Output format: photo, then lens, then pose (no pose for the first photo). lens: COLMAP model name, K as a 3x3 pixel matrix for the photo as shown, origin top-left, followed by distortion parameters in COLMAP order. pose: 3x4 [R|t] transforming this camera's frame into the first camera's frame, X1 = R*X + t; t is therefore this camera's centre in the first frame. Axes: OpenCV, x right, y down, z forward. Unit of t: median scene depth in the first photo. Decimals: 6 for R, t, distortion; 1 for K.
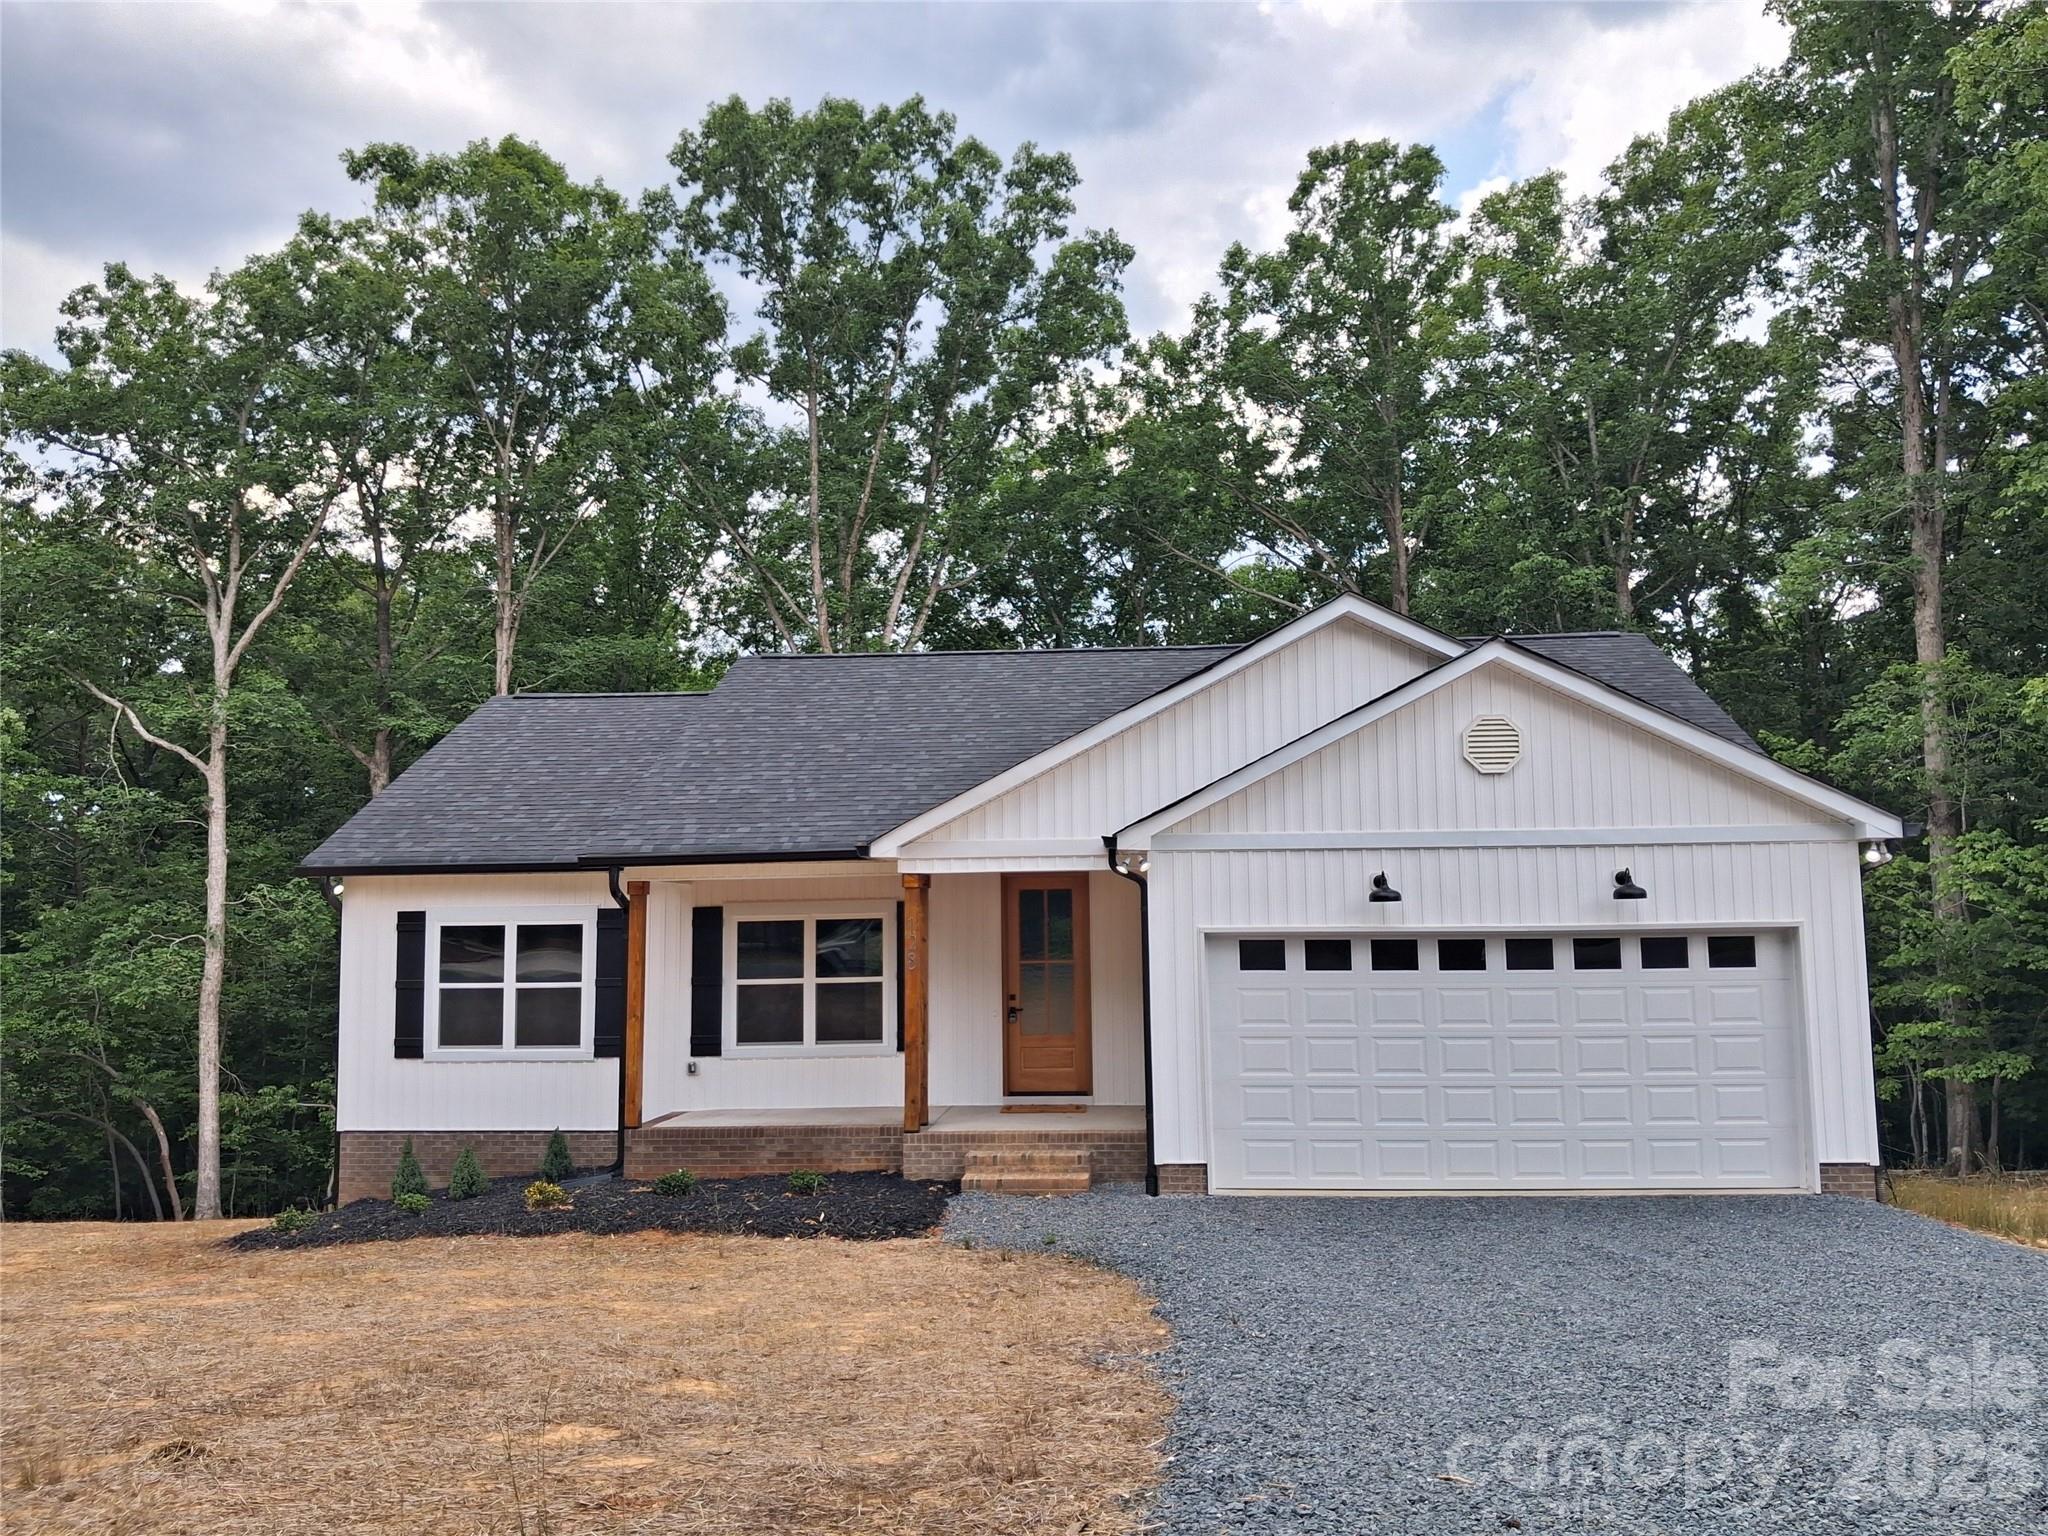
lens RADIAL K [[1639.7, 0, 1025.1], [0, 1639.7, 806.2], [0, 0, 1]] dist [0.038607, -0.105342]
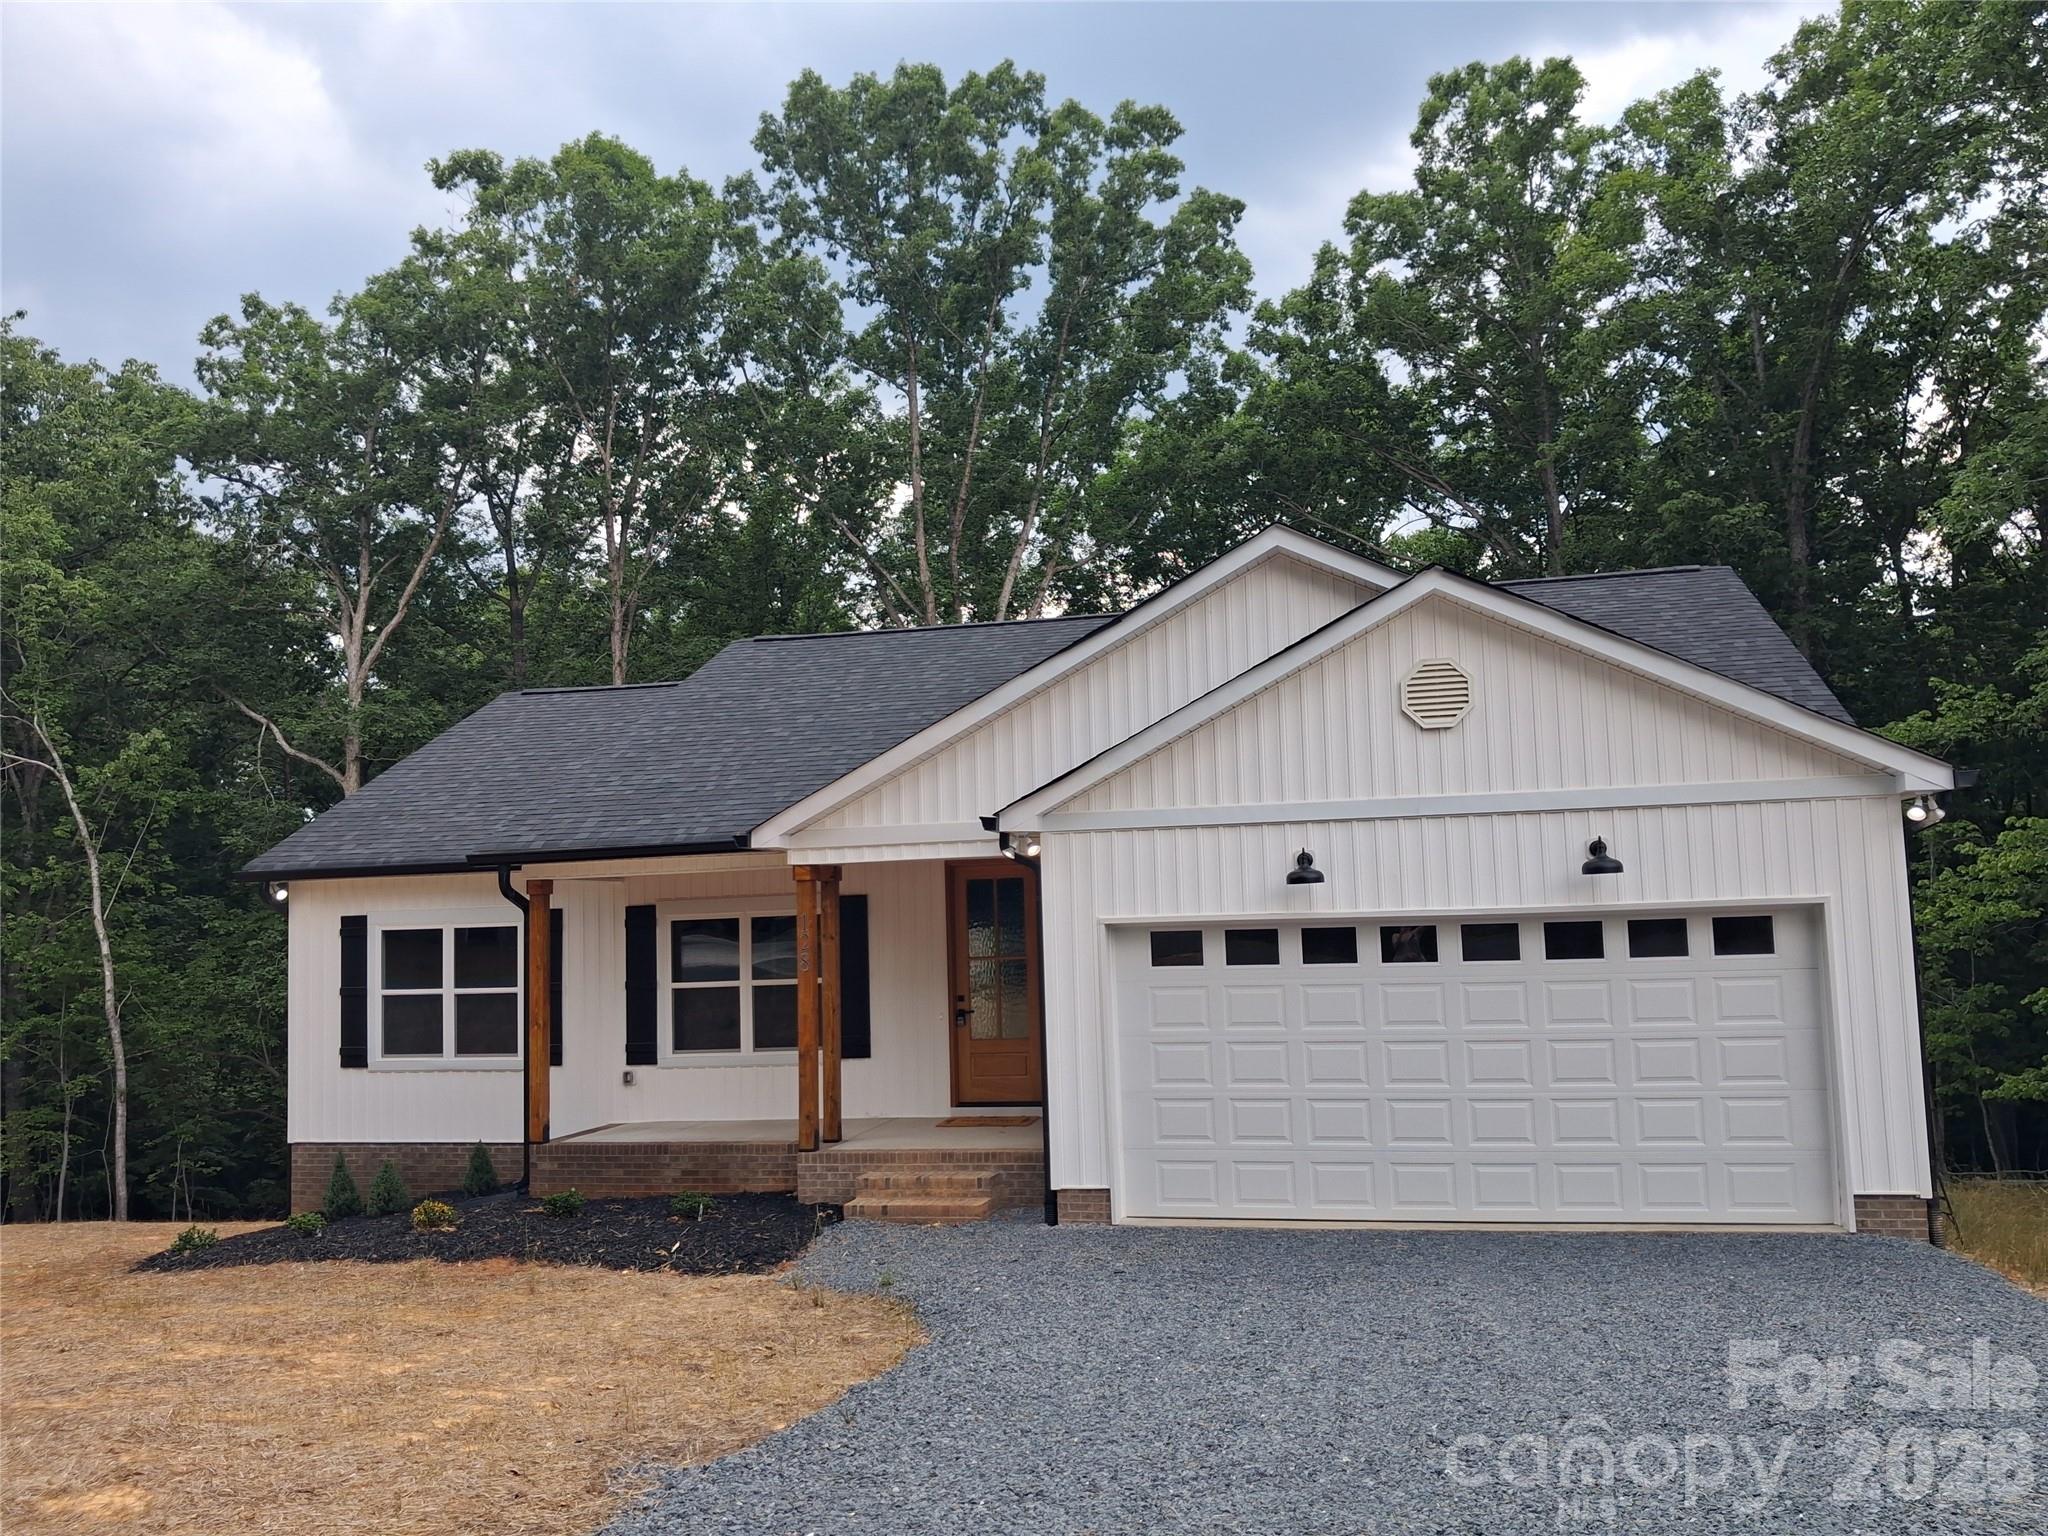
lens RADIAL K [[1622.7, 0, 1023.7], [0, 1622.7, 824.2], [0, 0, 1]] dist [0.004194, 0.002130]
pose [[0.988316, -0.027644, -0.149893, 0.159196], [0.029972, 0.999462, 0.013293, 0.009357], [0.149445, -0.017630, 0.988613, 0.118124]]
